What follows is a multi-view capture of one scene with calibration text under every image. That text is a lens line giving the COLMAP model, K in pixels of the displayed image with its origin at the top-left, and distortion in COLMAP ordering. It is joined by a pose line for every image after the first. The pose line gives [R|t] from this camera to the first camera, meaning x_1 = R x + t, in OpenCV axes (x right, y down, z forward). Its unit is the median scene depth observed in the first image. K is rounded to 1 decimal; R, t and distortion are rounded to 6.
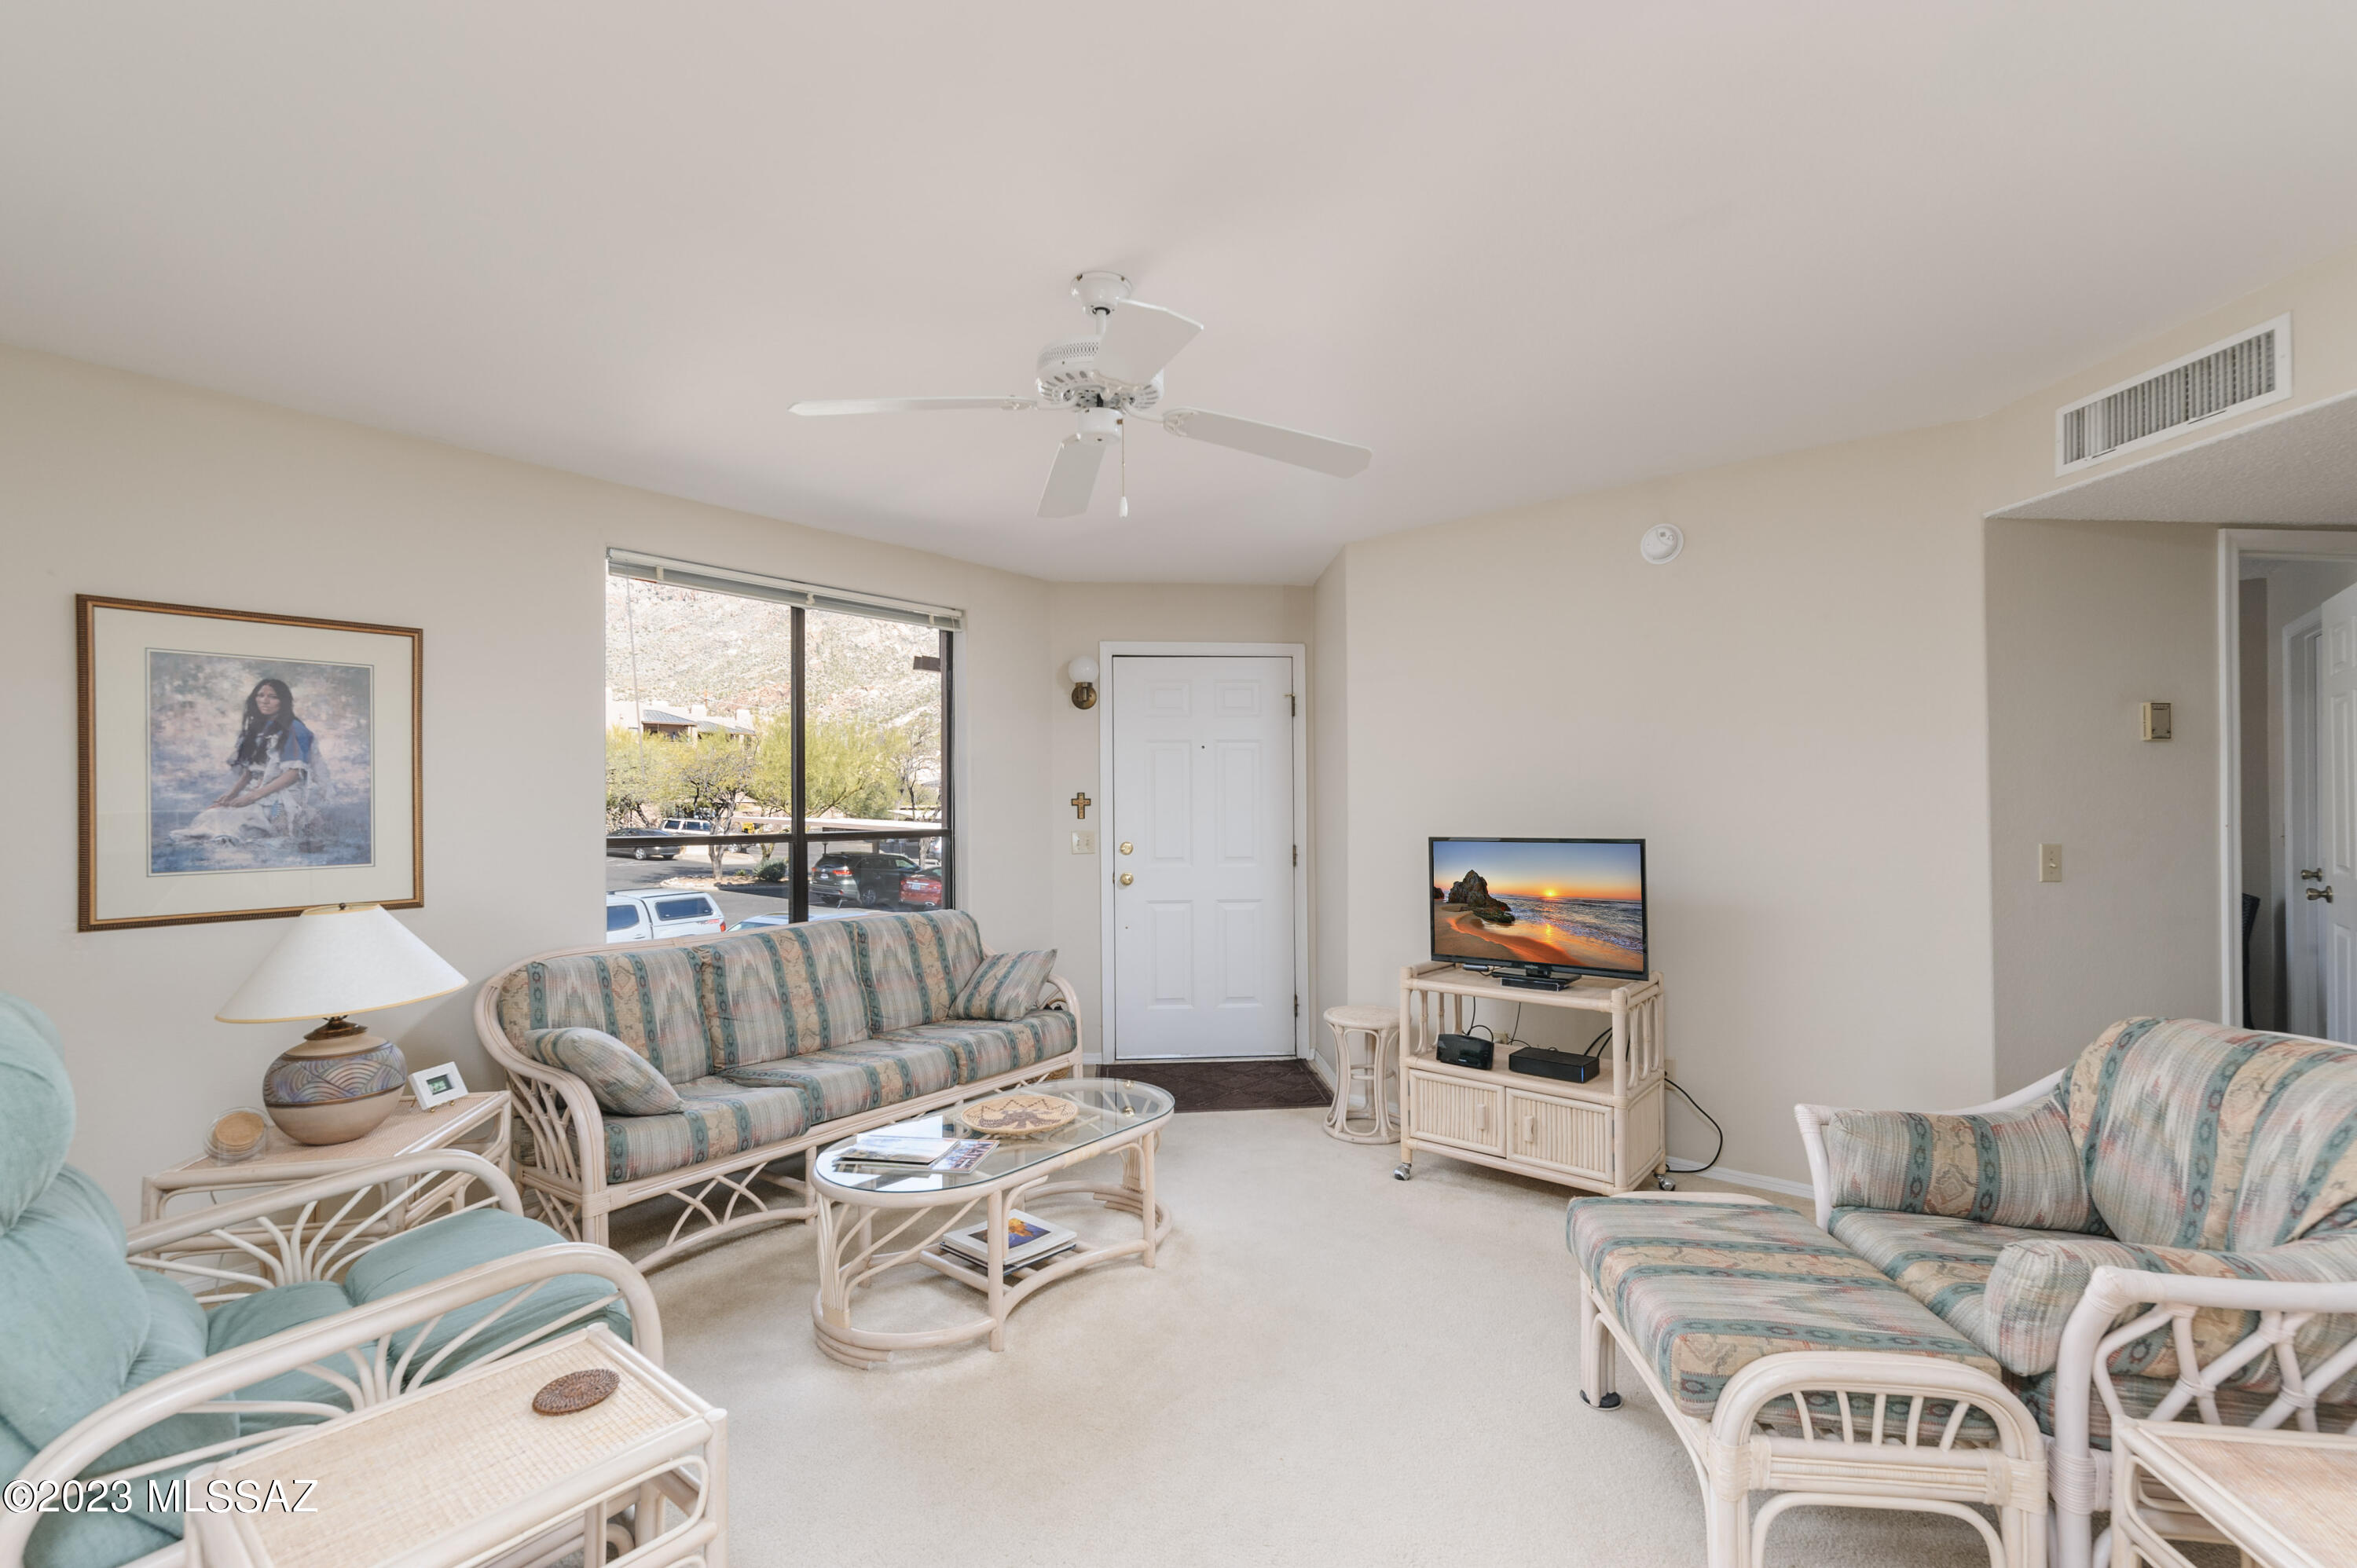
lens RADIAL K [[1023.3, 0, 1183.2], [0, 1023.3, 816.2], [0, 0, 1]] dist [-0.039249, 0.000063]
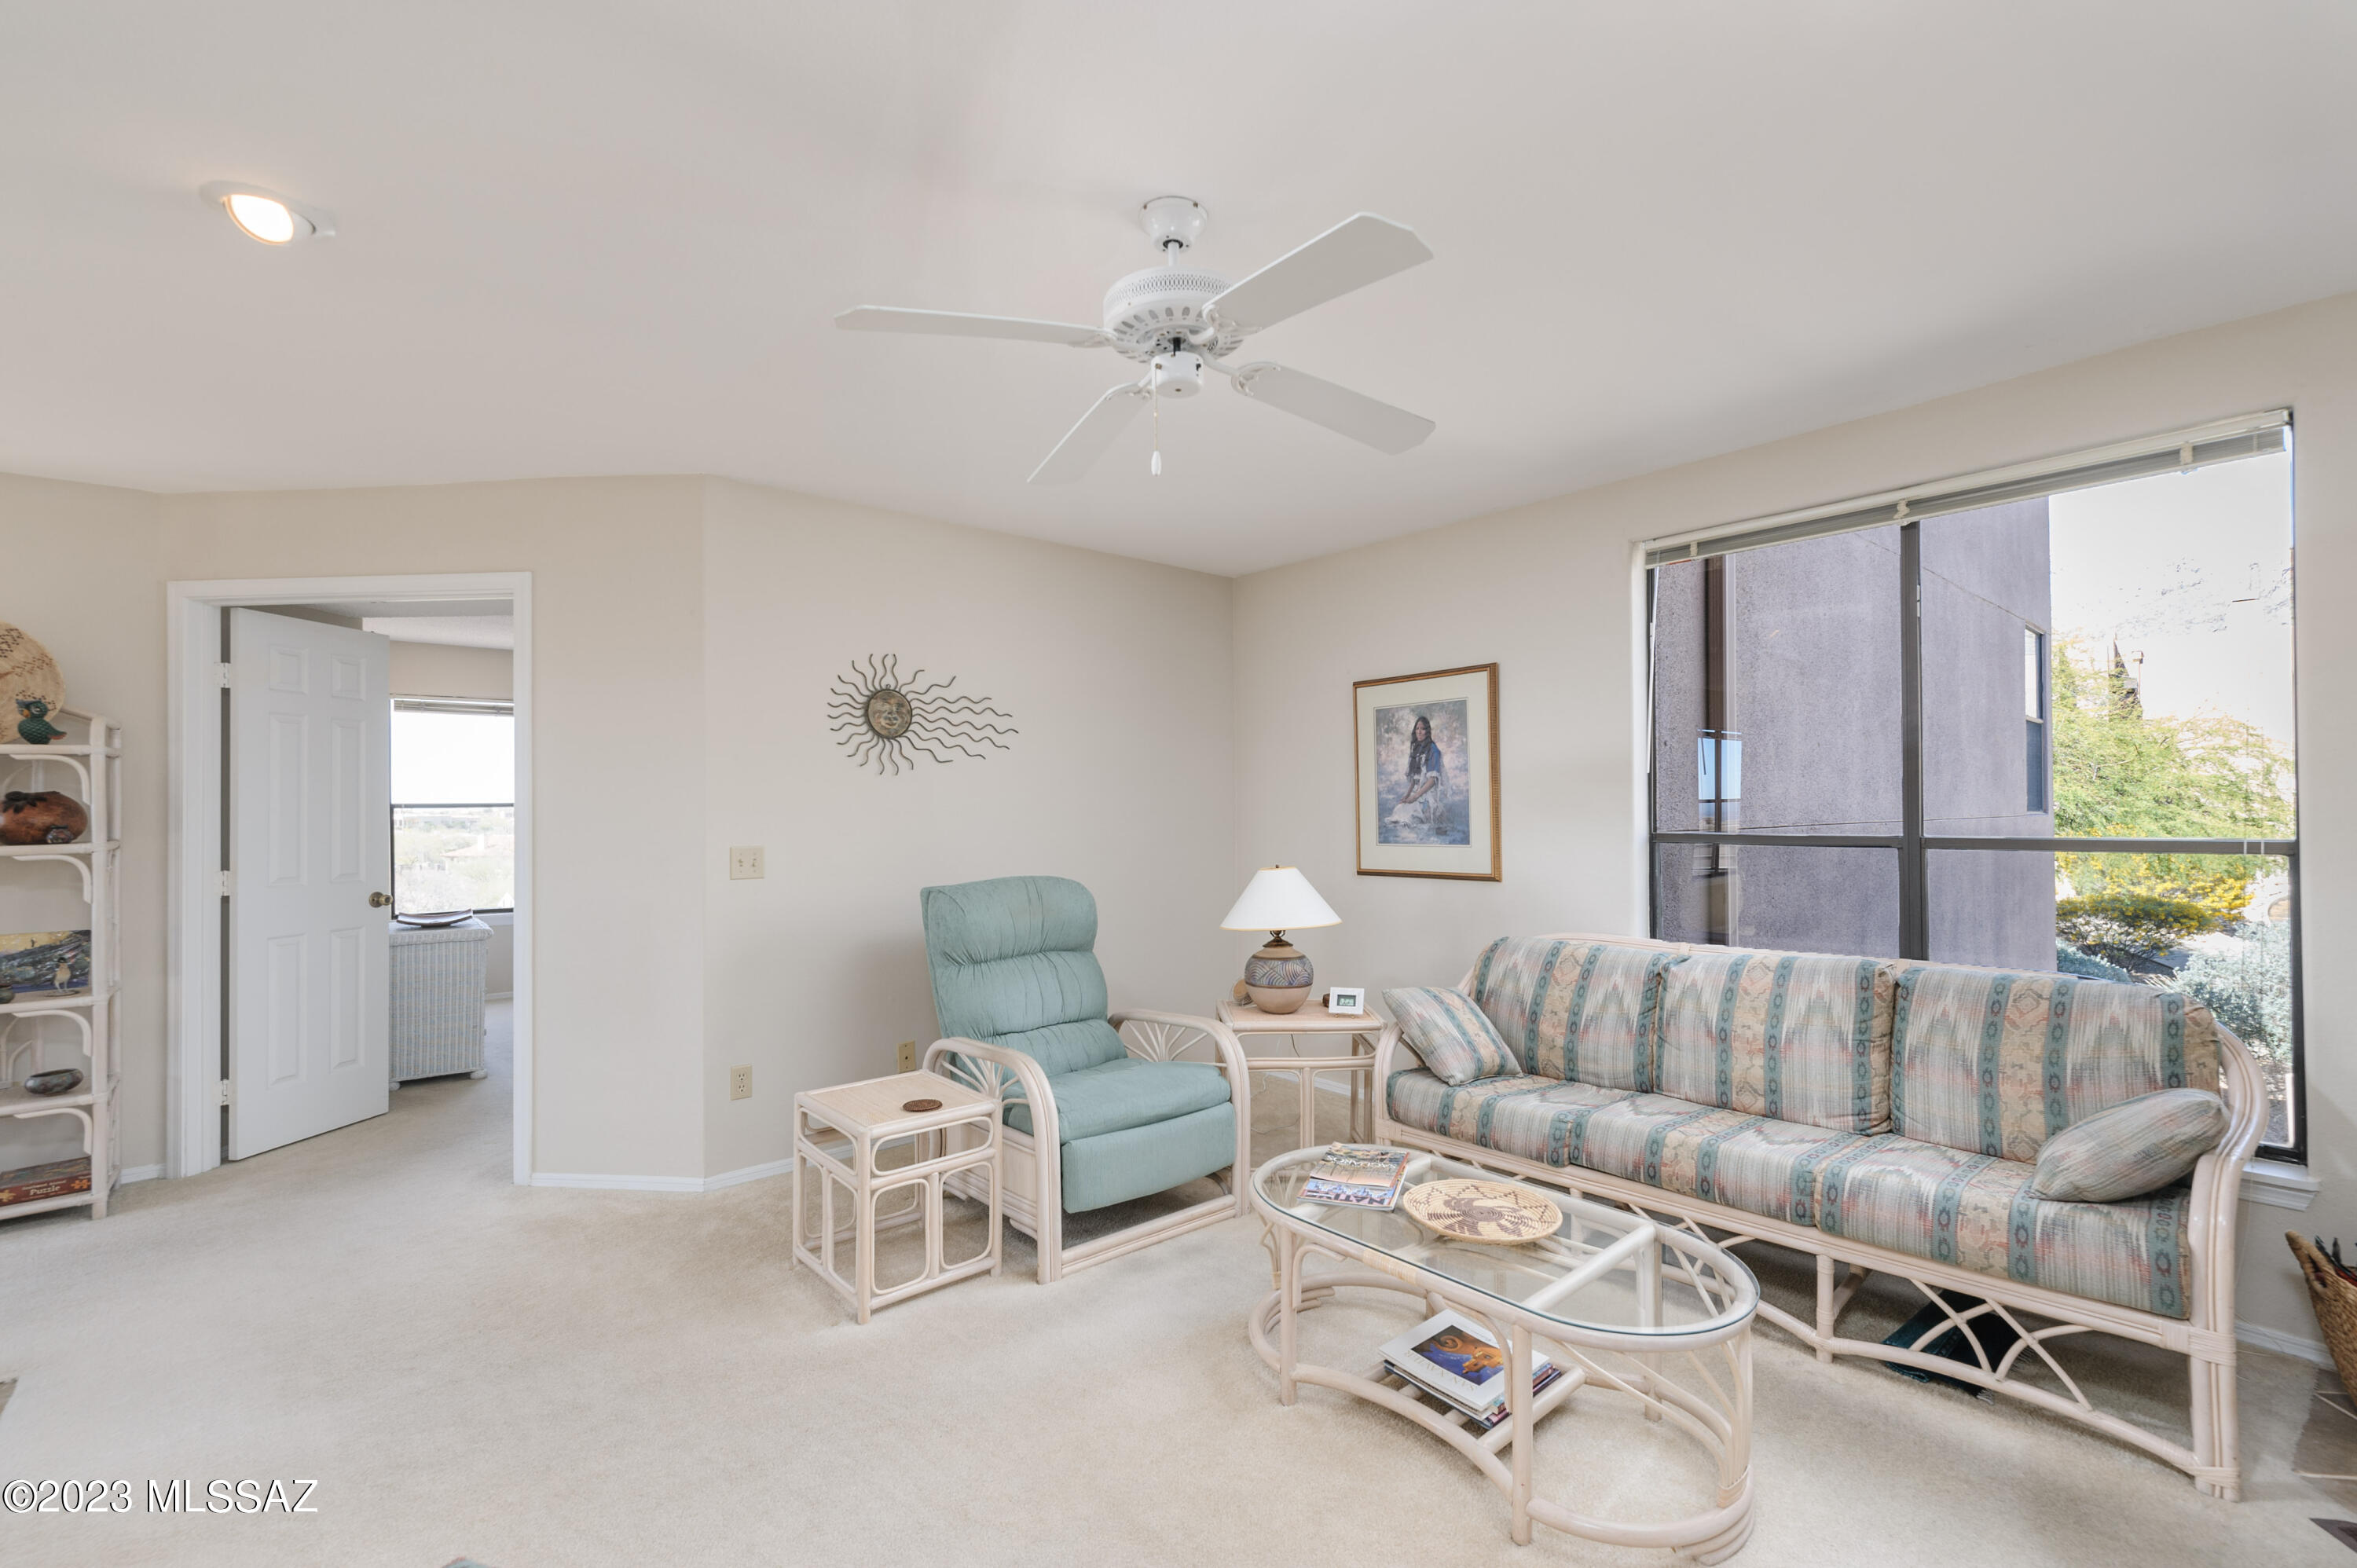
lens RADIAL K [[1019.2, 0, 1188.3], [0, 1019.2, 800.0], [0, 0, 1]] dist [0.001612, -0.000214]
pose [[-0.199295, -0.003694, -0.979933, 0.625368], [-0.001417, 0.999993, -0.003481, -0.008076], [0.979939, 0.000695, -0.199298, 0.931641]]
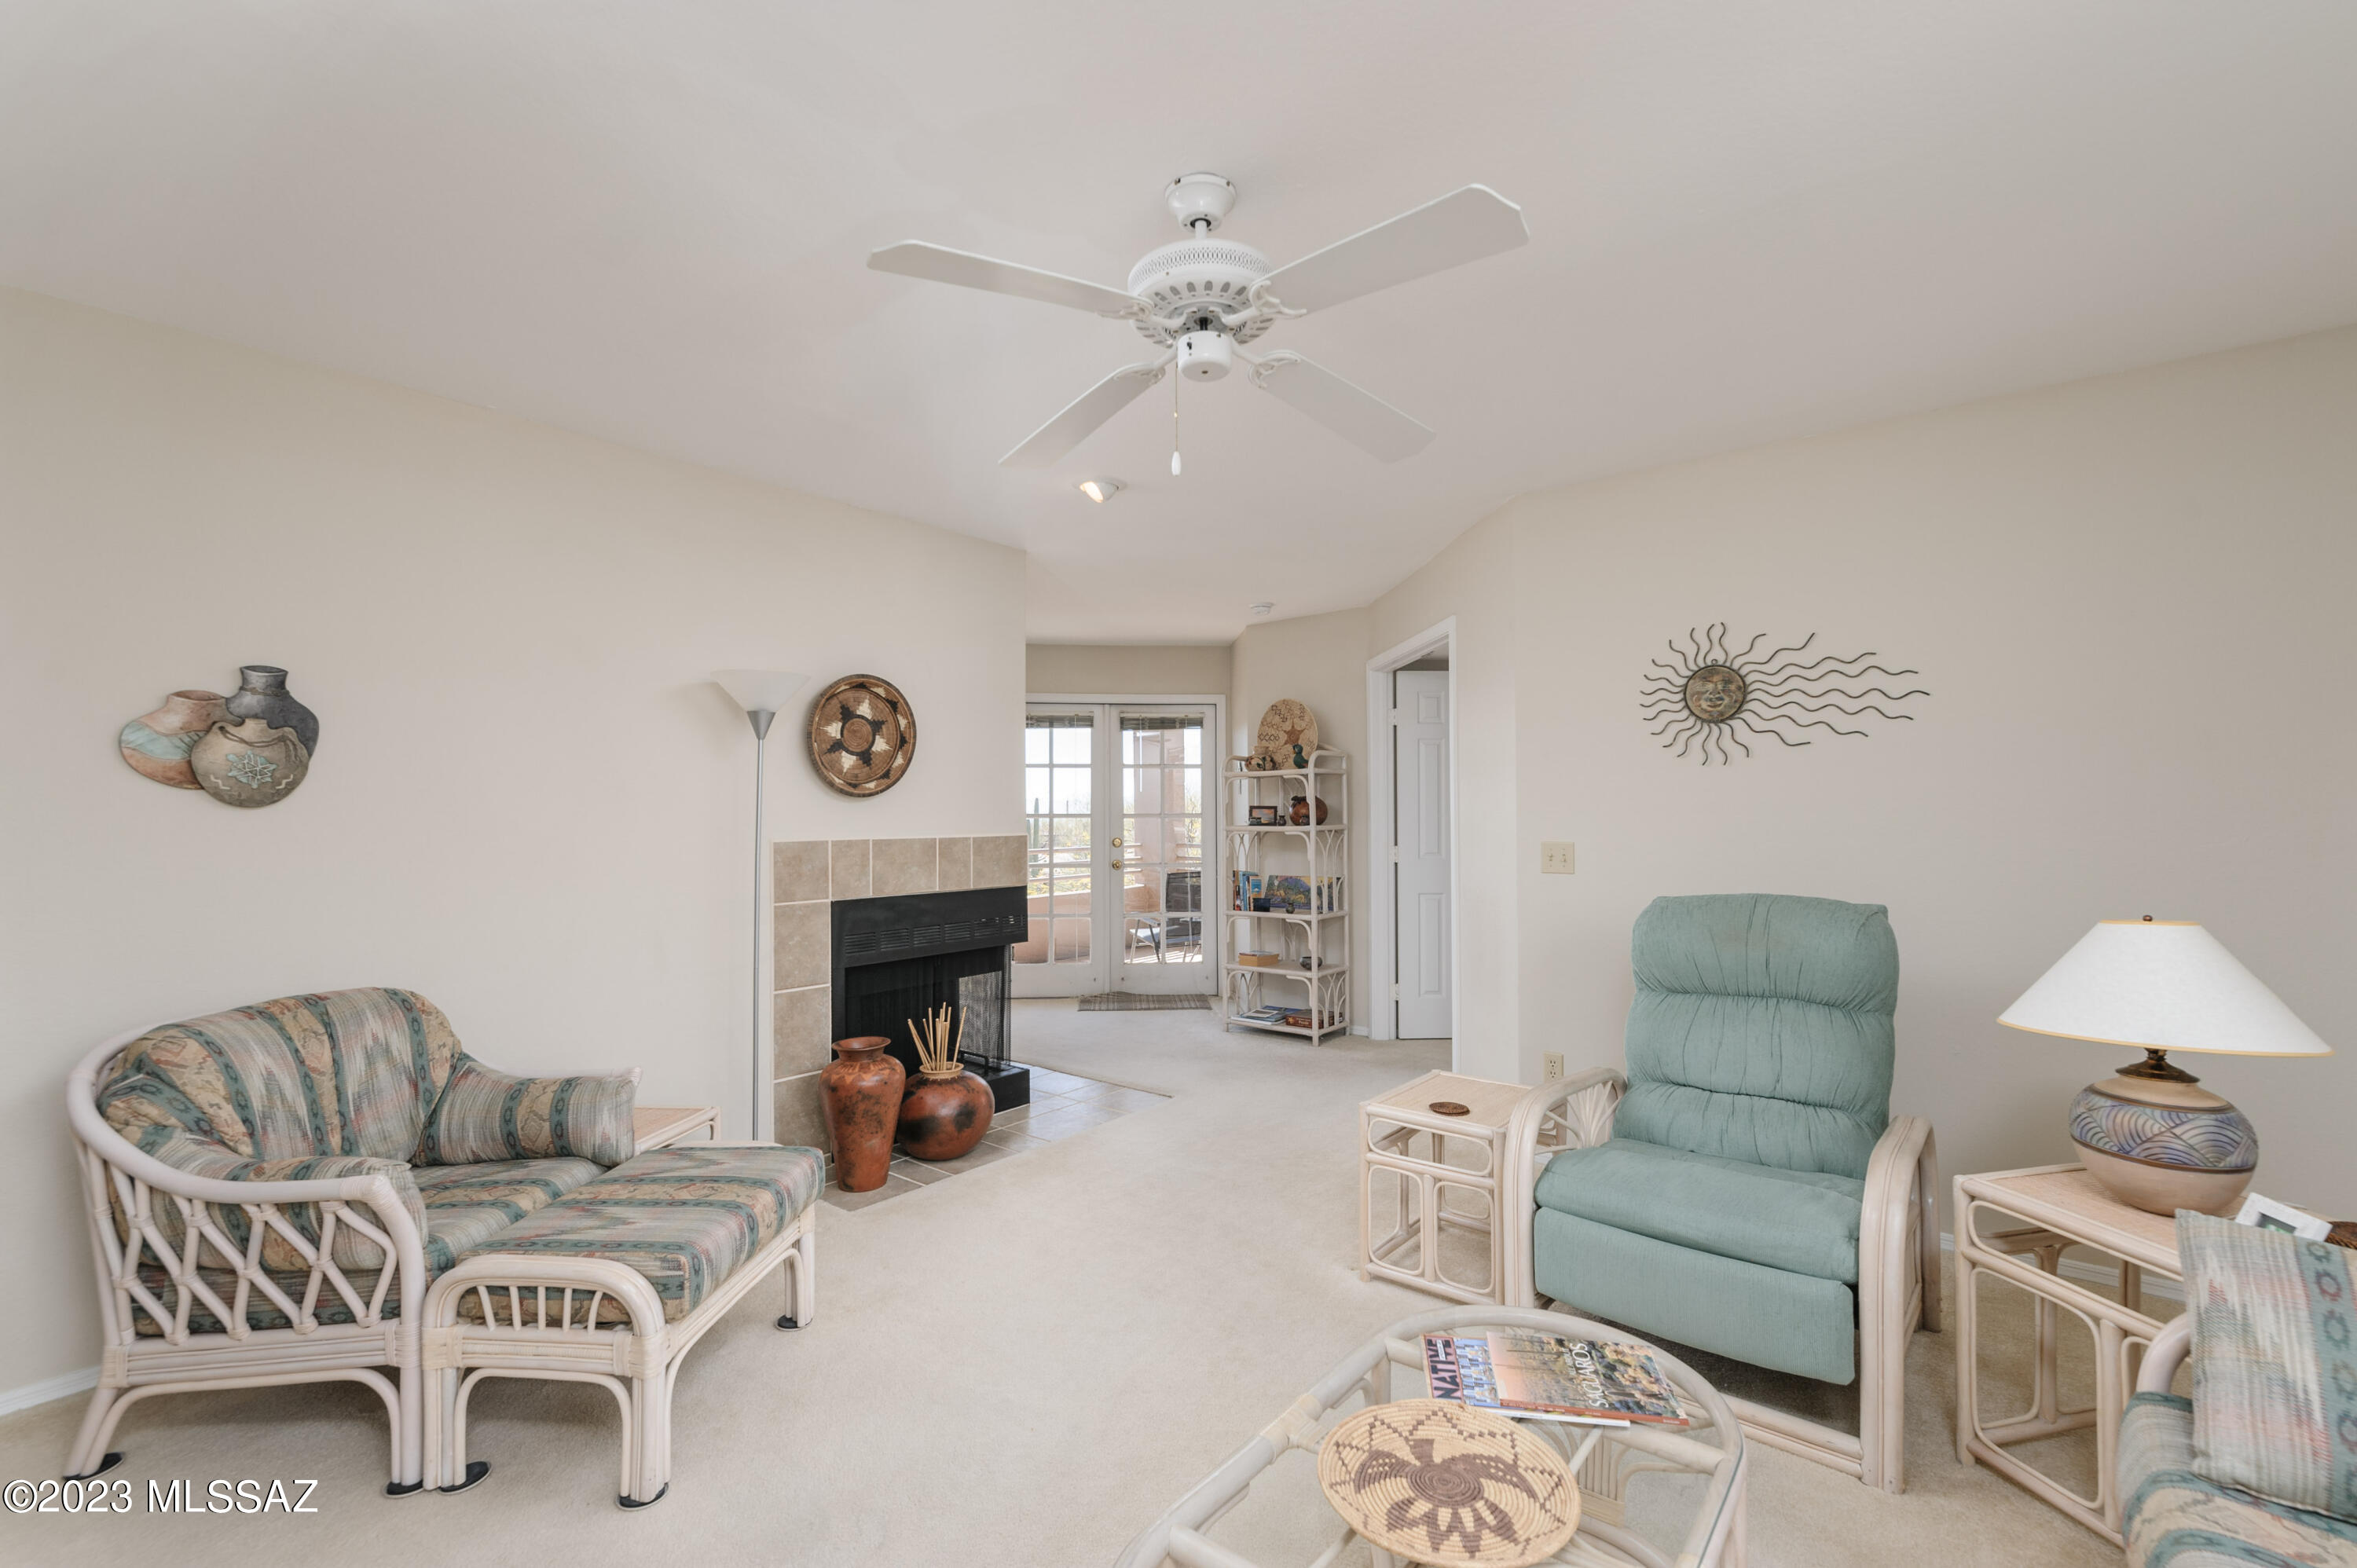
lens RADIAL K [[1019.2, 0, 1188.3], [0, 1019.2, 800.0], [0, 0, 1]] dist [0.001612, -0.000214]
pose [[-0.999717, 0.011640, 0.020729, -0.060286], [0.011612, 0.999931, -0.001489, -0.011124], [-0.020745, -0.001248, -0.999784, 1.454918]]
